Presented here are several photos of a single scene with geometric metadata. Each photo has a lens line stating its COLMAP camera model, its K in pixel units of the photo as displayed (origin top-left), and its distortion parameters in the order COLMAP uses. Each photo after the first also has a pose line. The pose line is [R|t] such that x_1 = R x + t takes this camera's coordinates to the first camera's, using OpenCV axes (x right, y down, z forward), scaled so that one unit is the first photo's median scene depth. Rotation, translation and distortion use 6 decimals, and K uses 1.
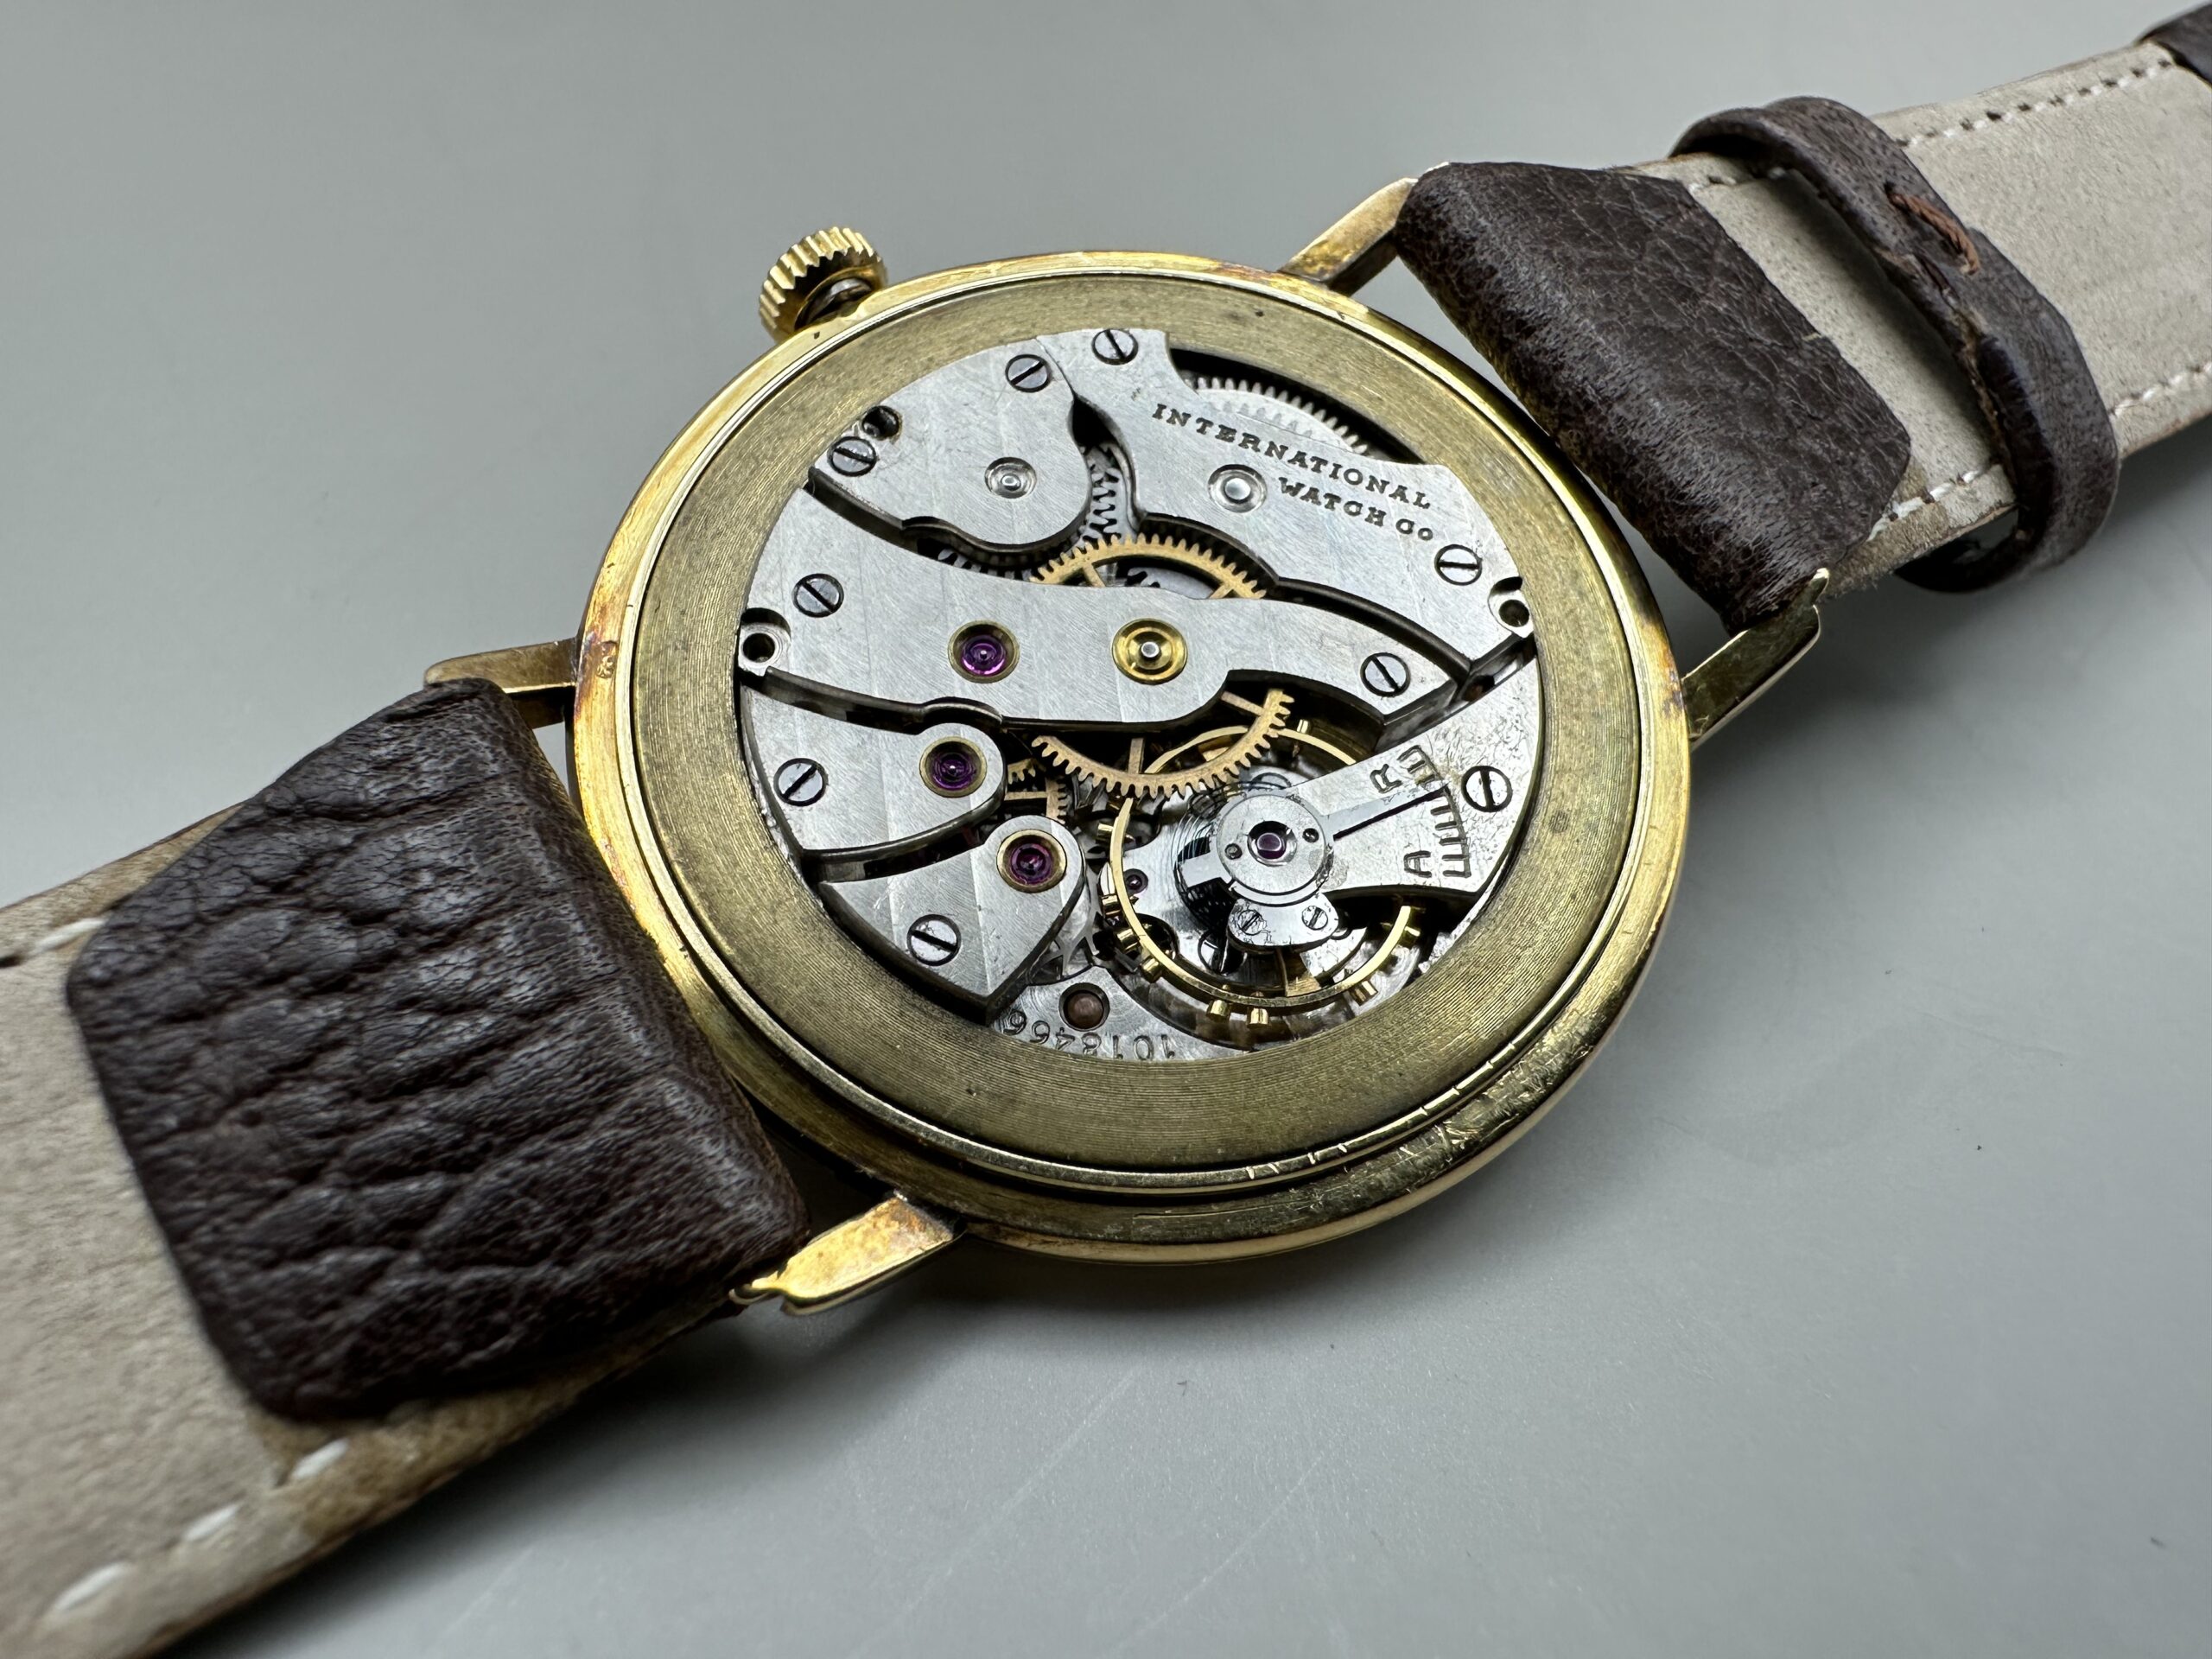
lens RADIAL K [[1590.4, 0, 1104.3], [0, 1590.4, 917.6], [0, 0, 1]] dist [-0.038897, 0.026853]
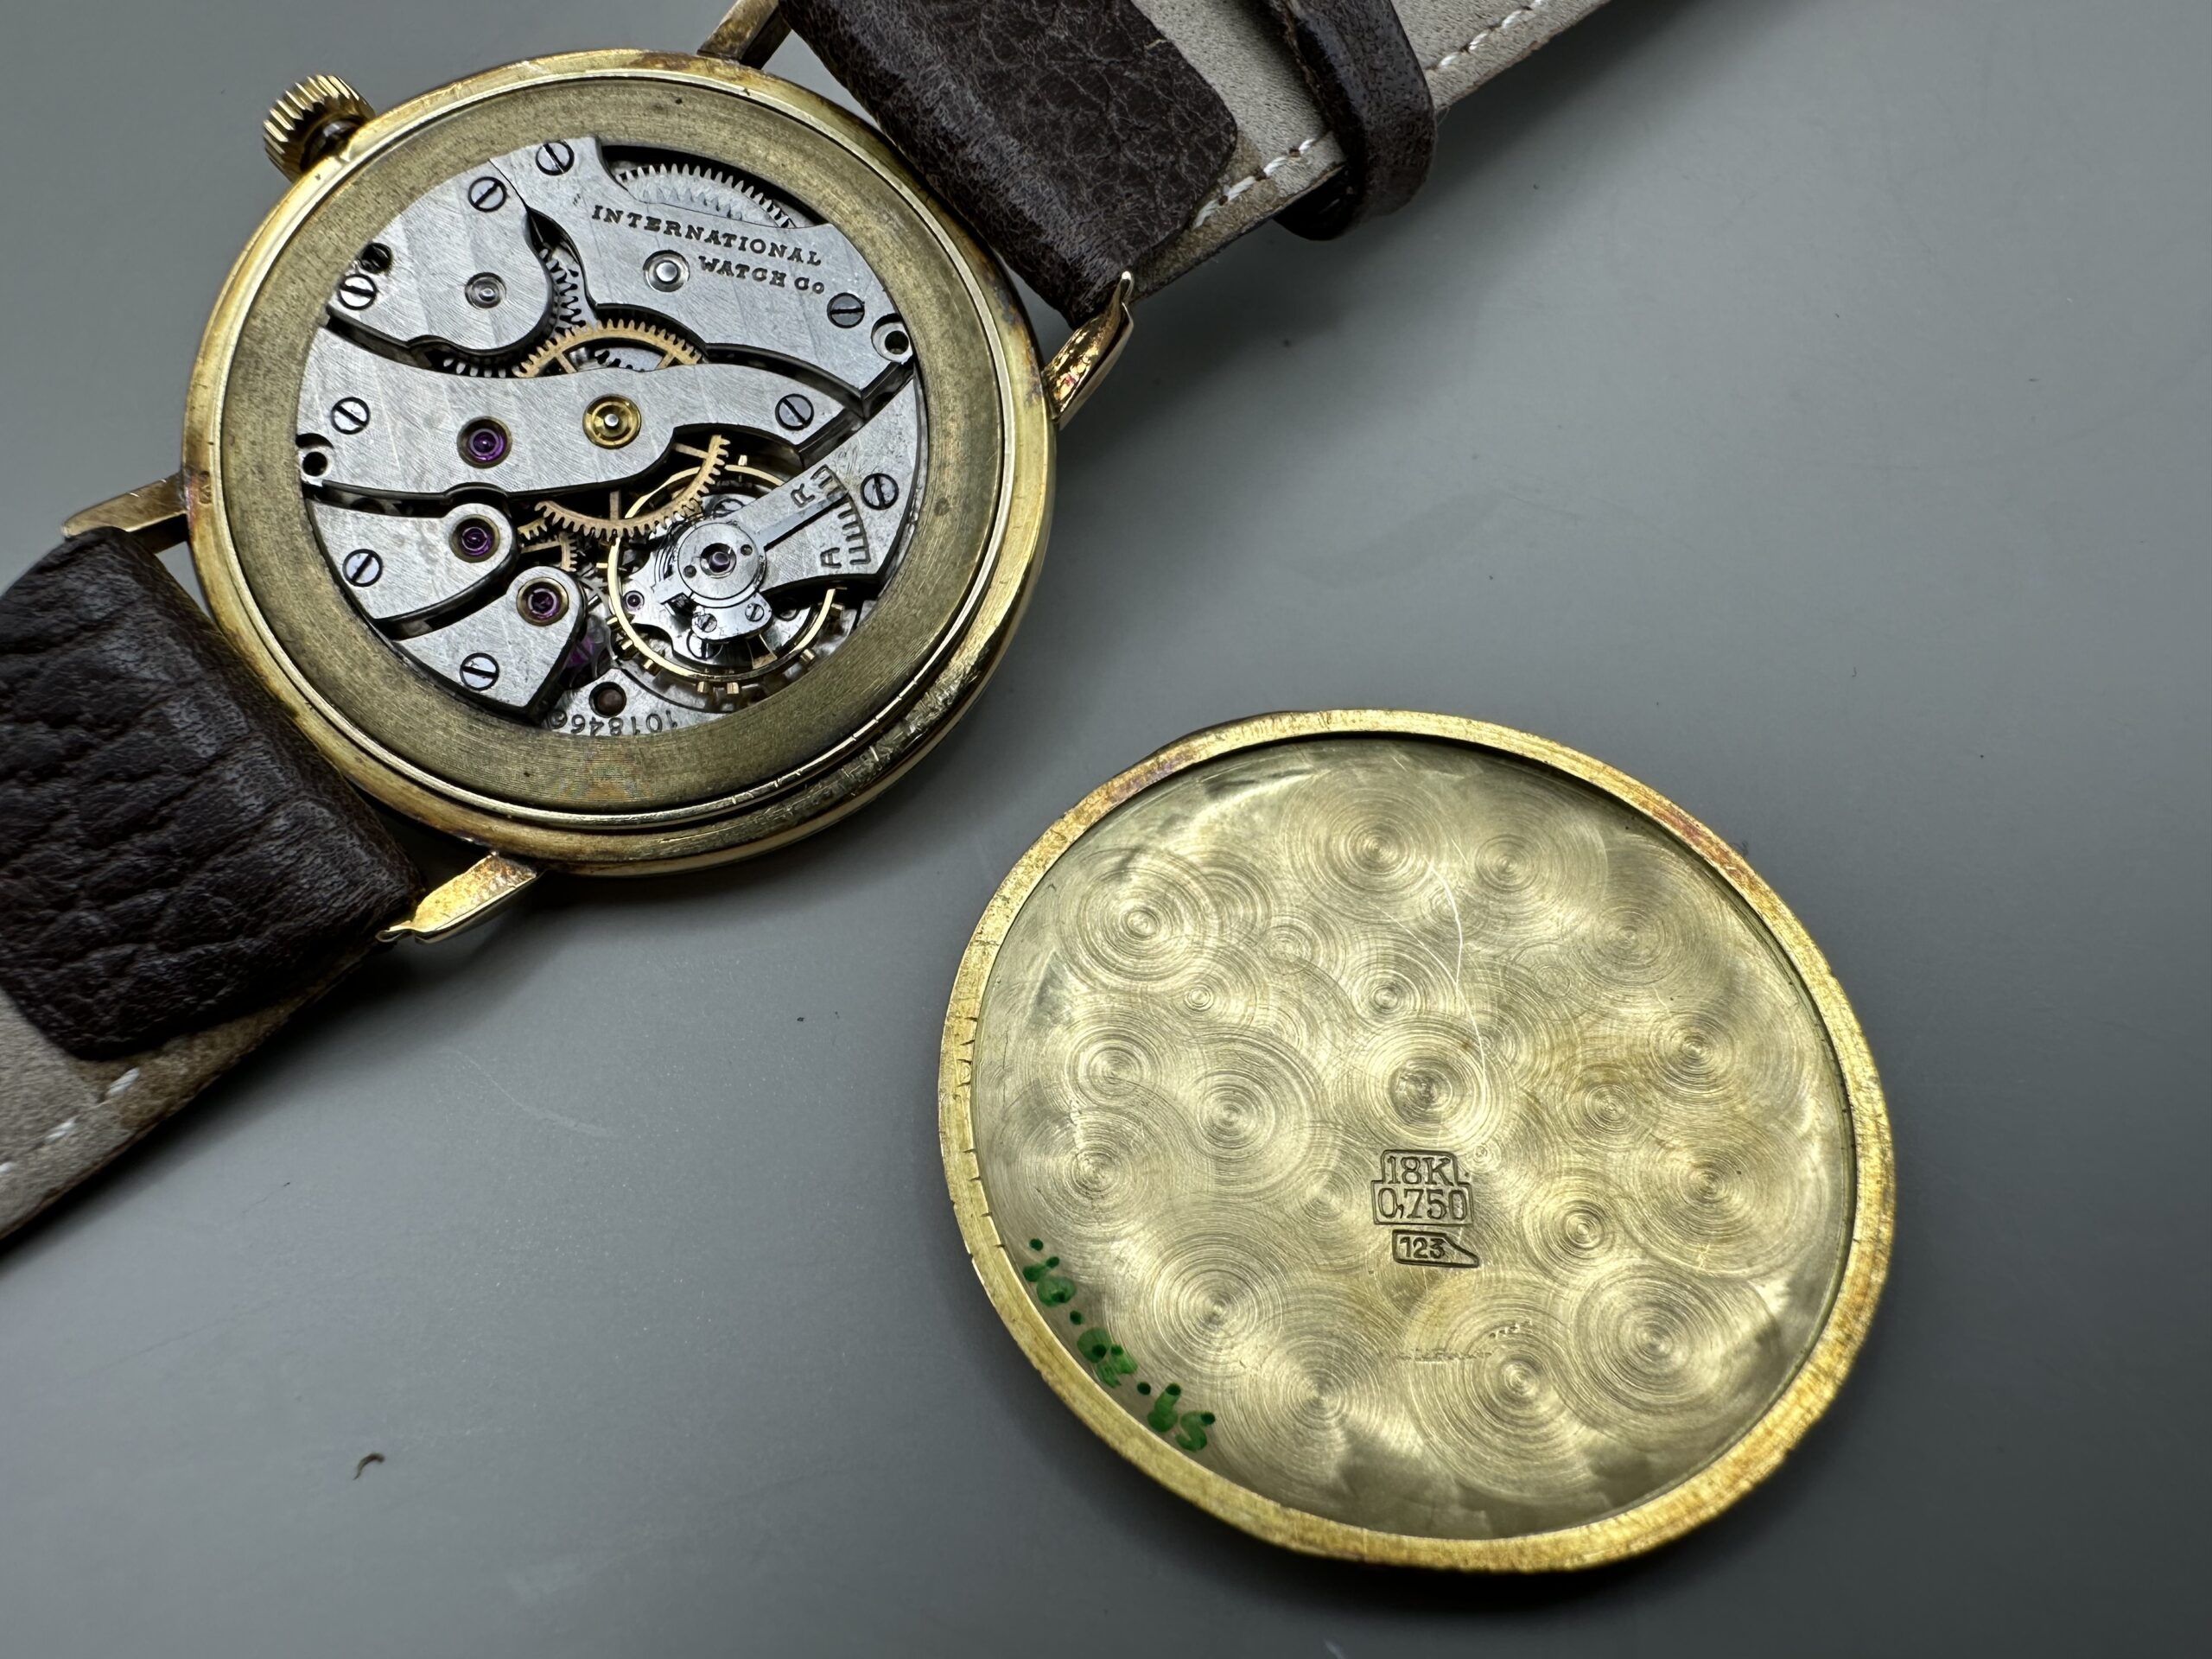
lens RADIAL K [[1590.4, 0, 1104.3], [0, 1590.4, 917.6], [0, 0, 1]] dist [-0.038897, 0.026853]
pose [[0.988562, -0.149932, 0.016278, 0.352862], [0.140928, 0.956804, 0.254293, -0.050673], [-0.053701, -0.249090, 0.966990, -0.391013]]
